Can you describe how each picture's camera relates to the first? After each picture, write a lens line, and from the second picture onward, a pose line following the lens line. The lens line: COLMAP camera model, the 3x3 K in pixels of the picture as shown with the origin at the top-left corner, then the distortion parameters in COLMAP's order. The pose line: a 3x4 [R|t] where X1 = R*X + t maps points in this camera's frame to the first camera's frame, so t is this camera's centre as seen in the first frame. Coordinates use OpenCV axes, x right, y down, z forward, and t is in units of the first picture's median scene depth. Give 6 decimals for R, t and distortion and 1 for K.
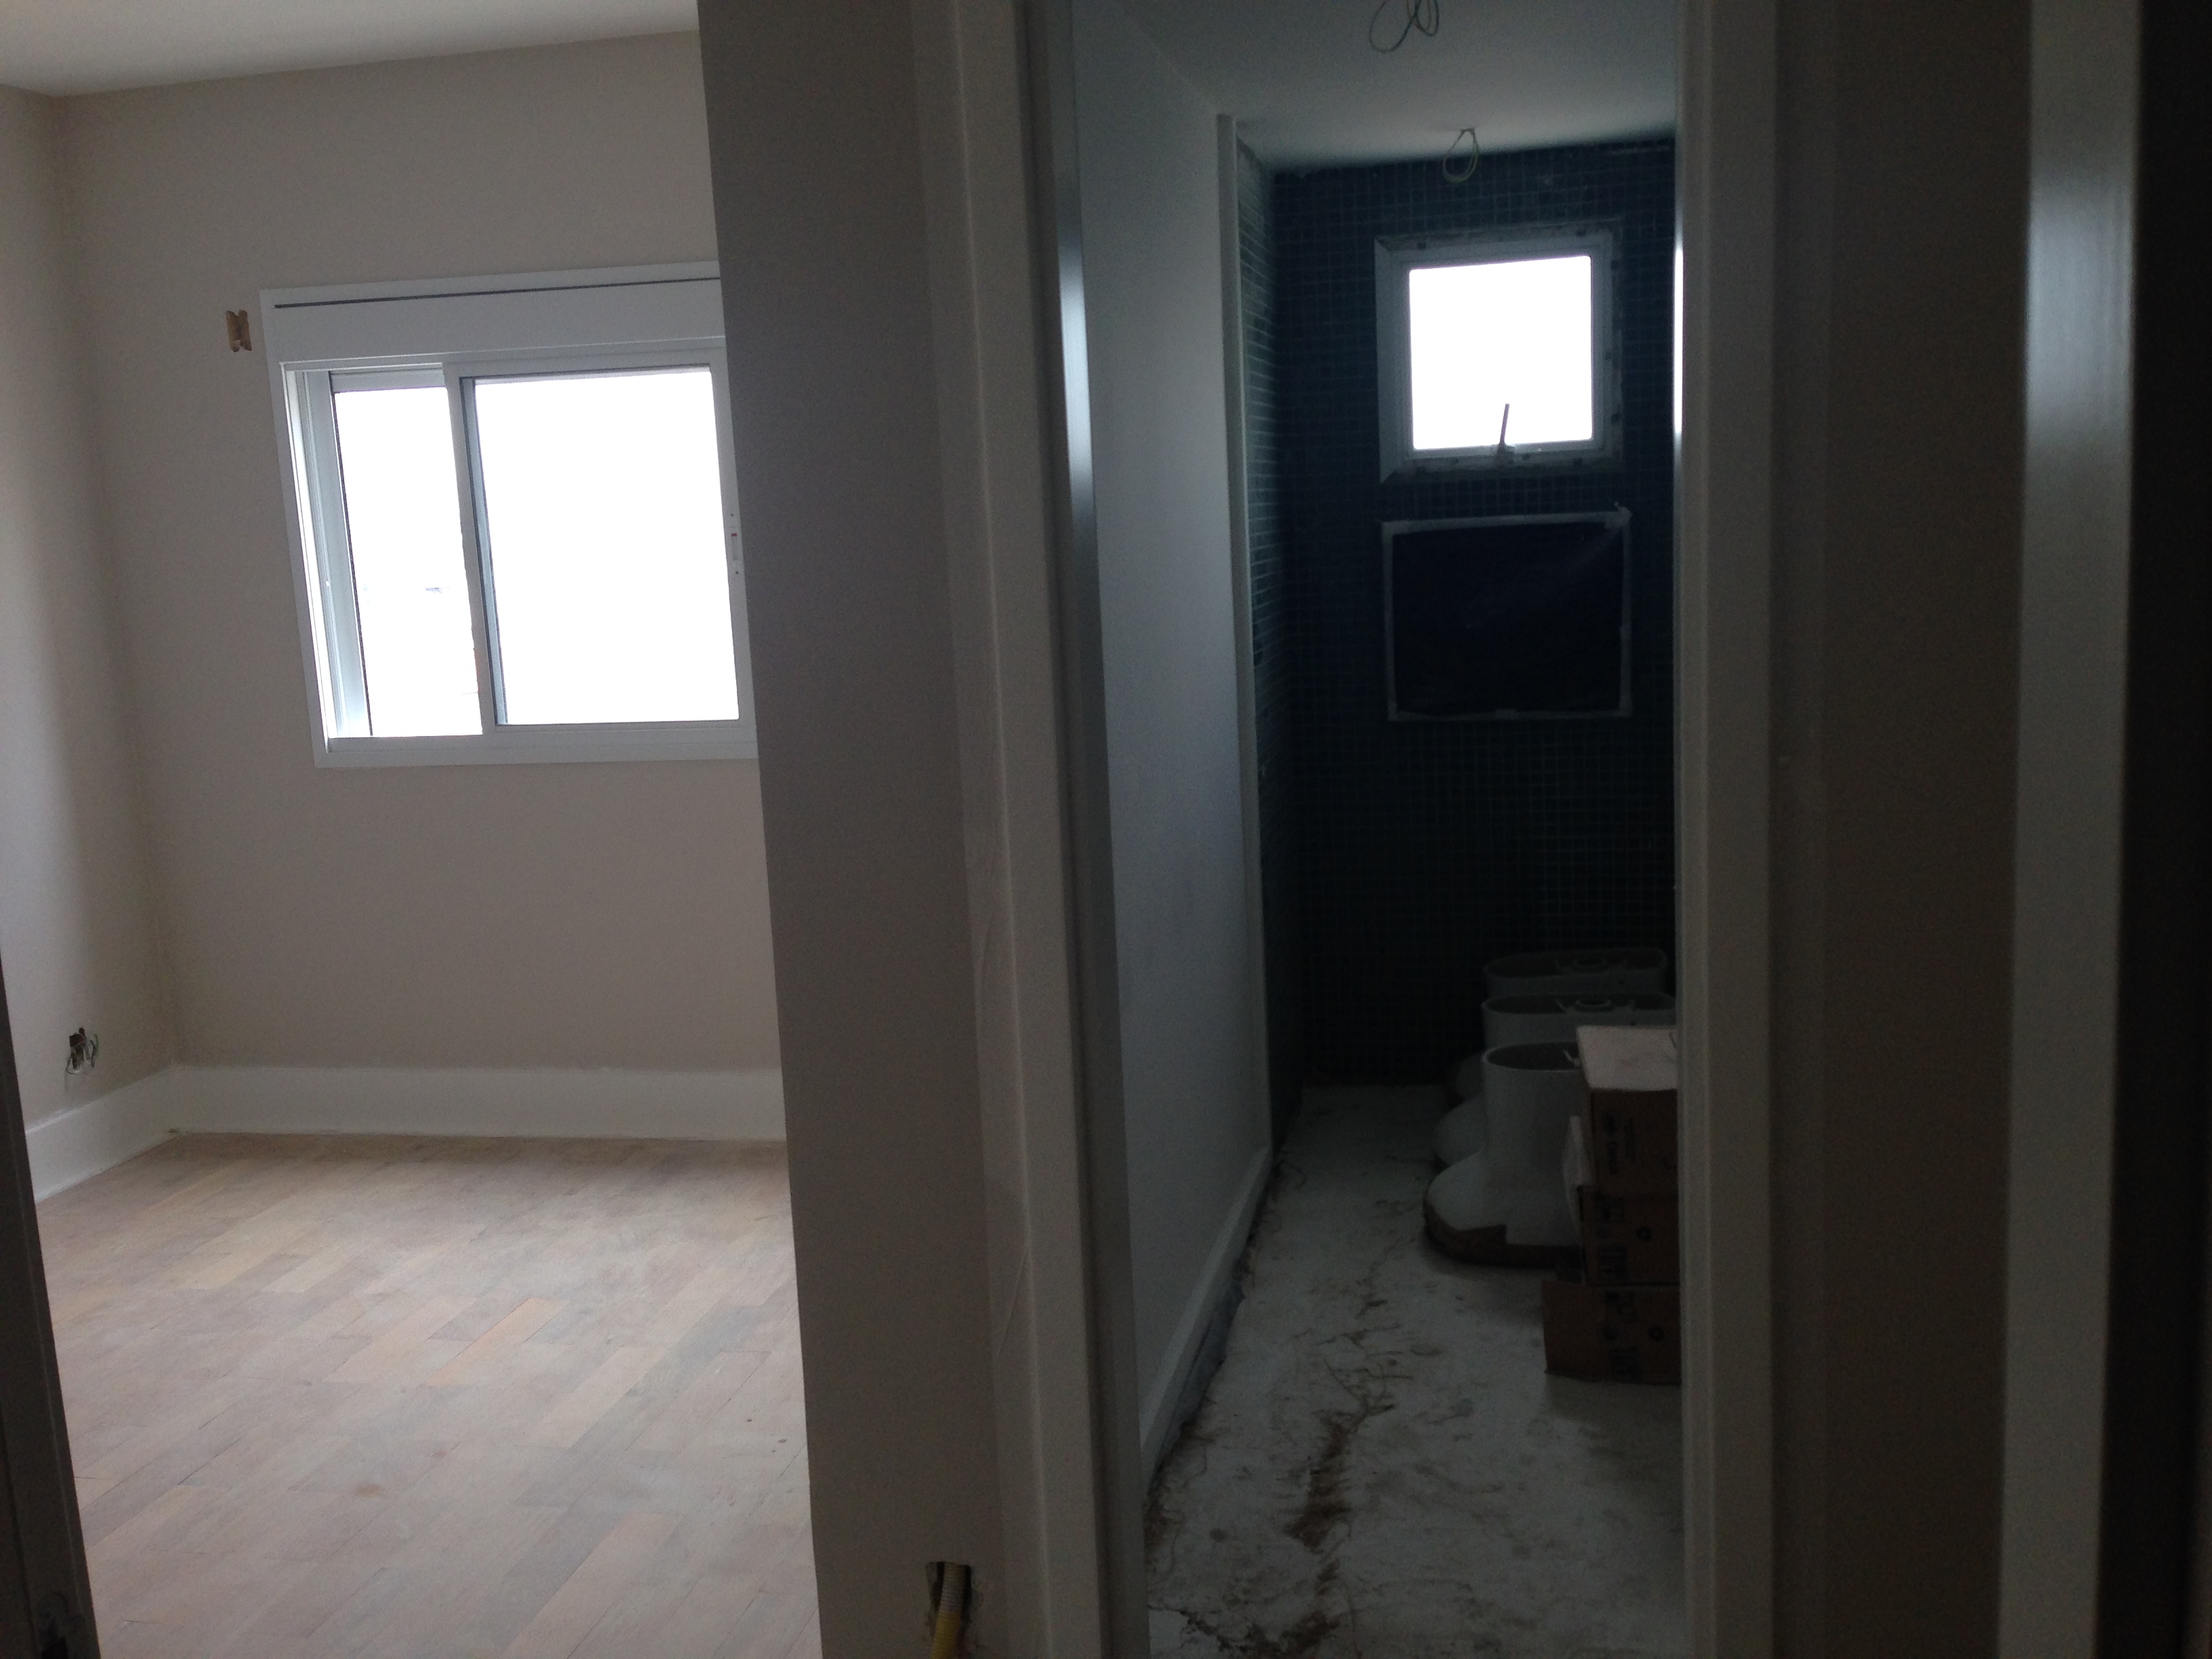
lens RADIAL K [[2094.3, 0, 1106.1], [0, 2094.3, 825.2], [0, 0, 1]] dist [0.077074, 0.000000]
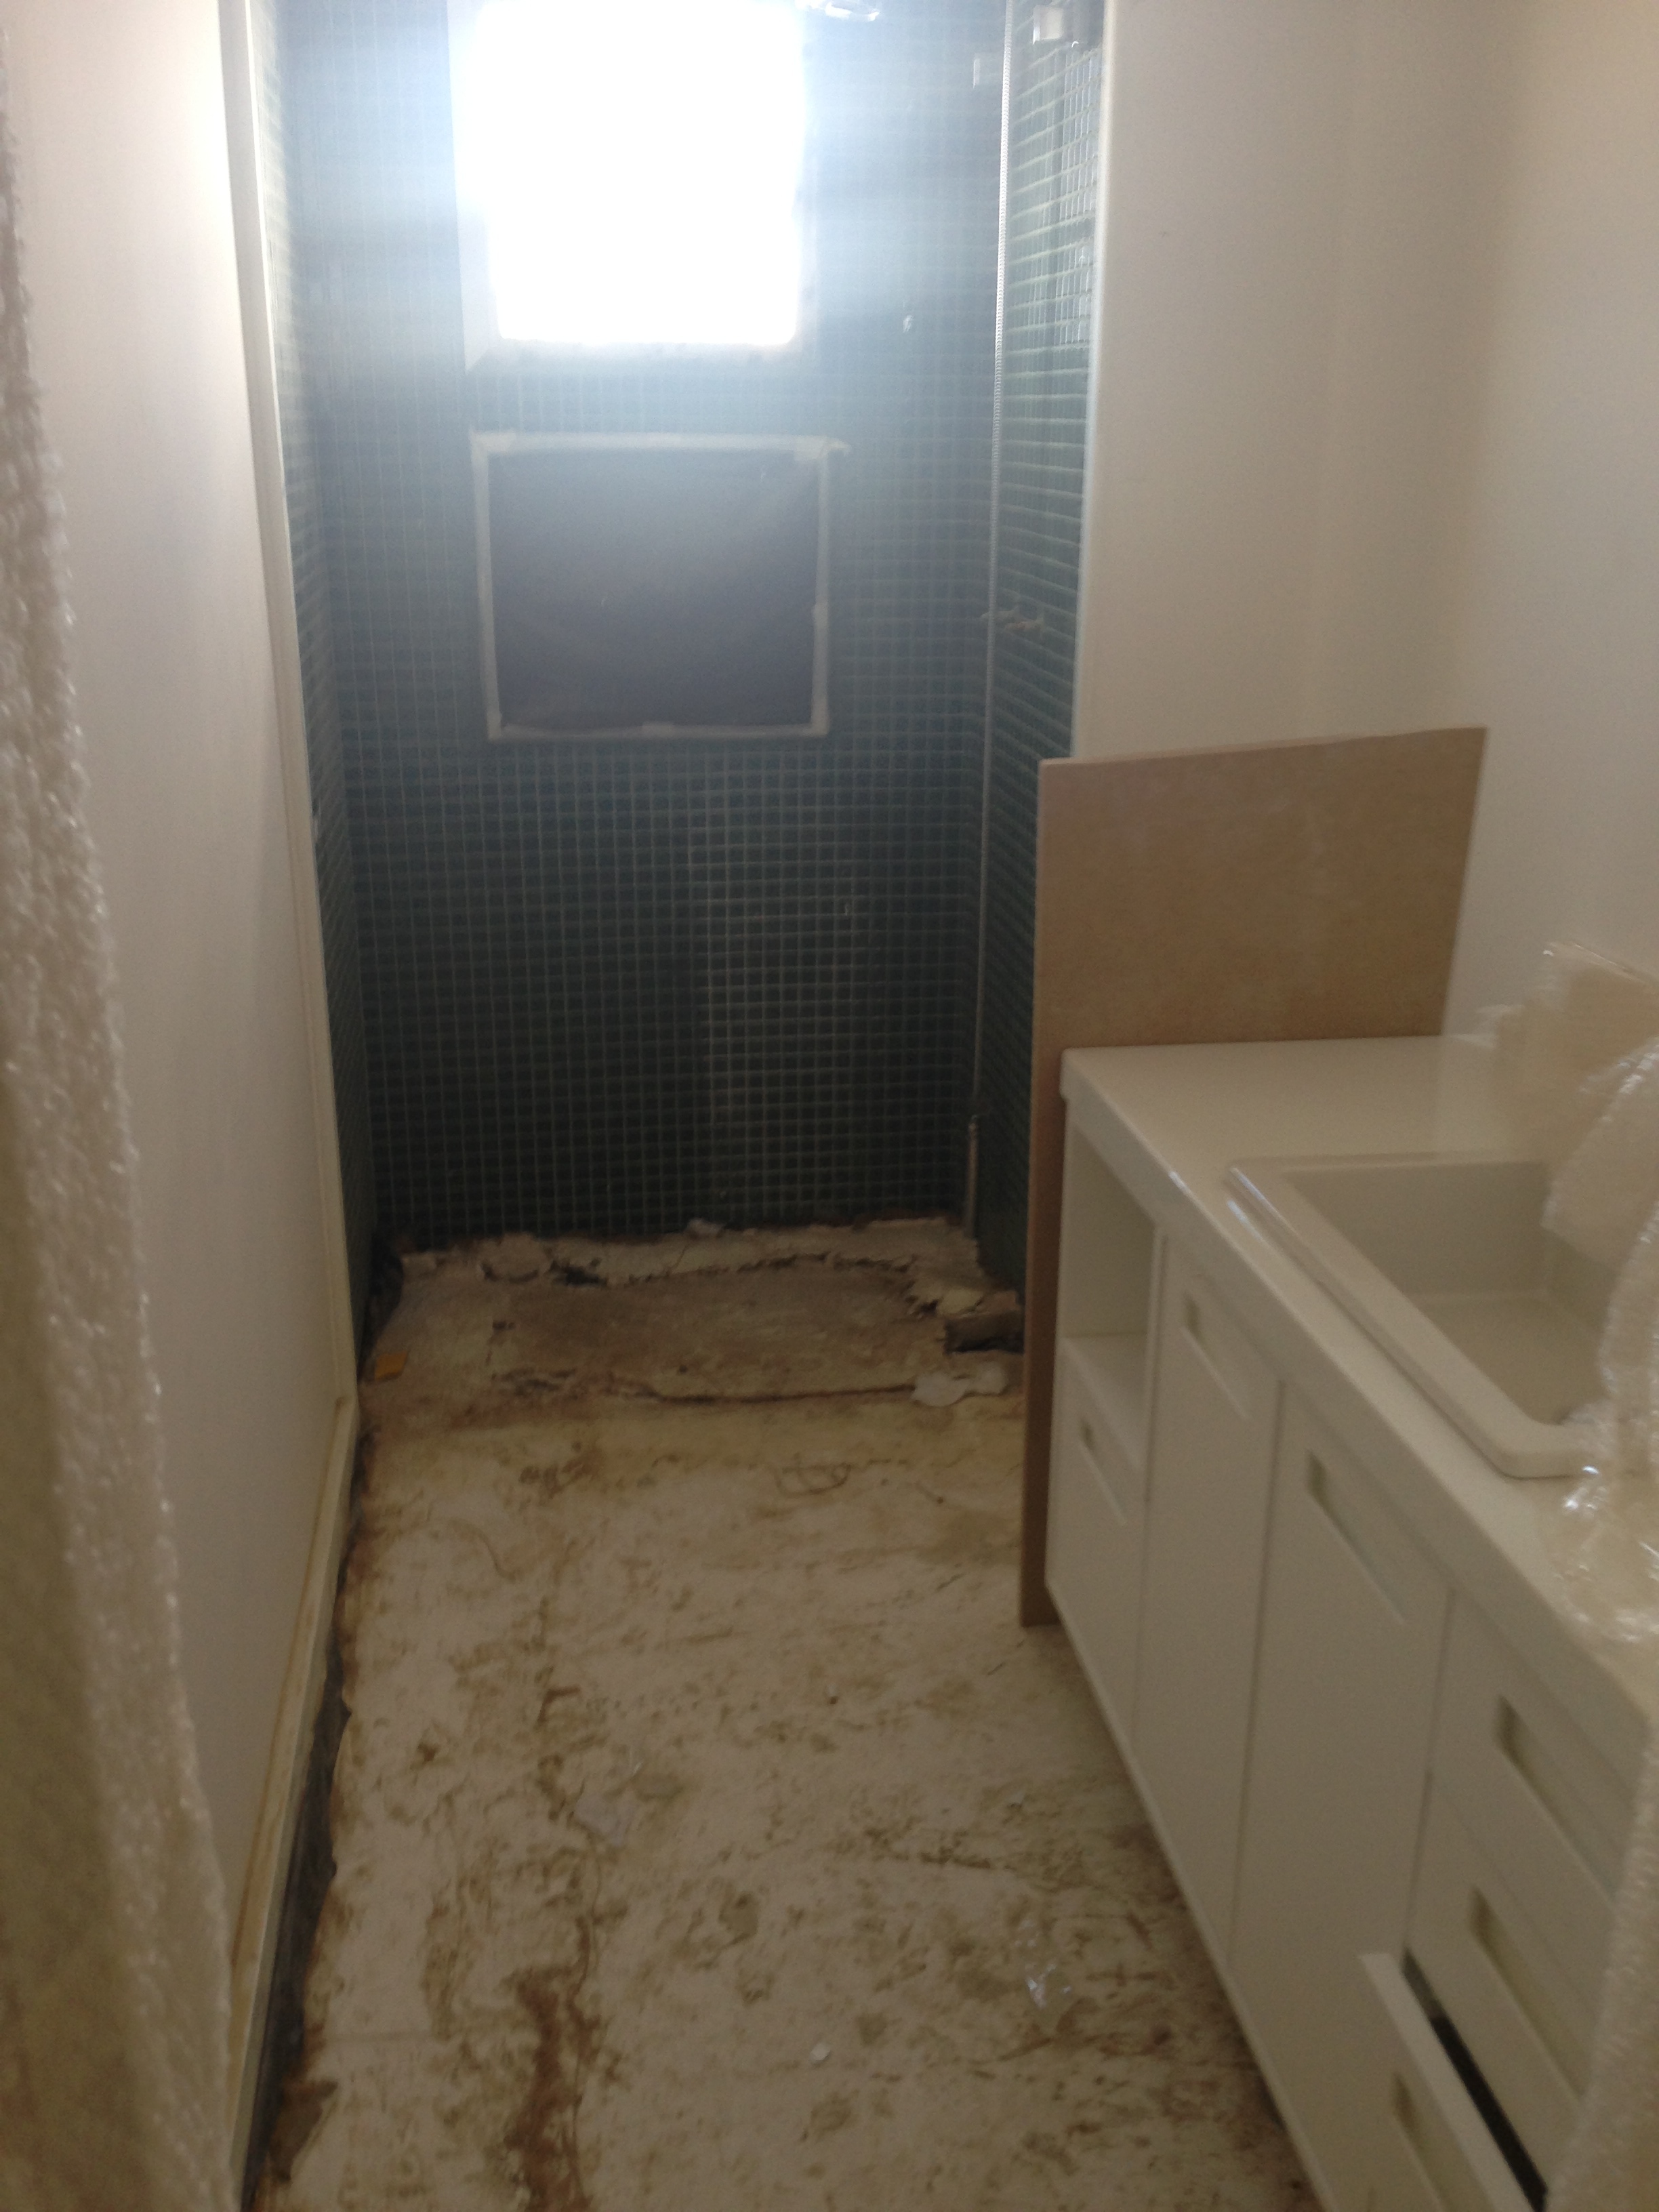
lens RADIAL K [[2094.3, 0, 847.0], [0, 2094.3, 1099.8], [0, 0, 1]] dist [0.077074, 0.000000]
pose [[0.934242, -0.060272, 0.351510, -0.005202], [0.002501, 0.986699, 0.162538, -0.046182], [-0.356631, -0.150971, 0.921967, 0.318140]]
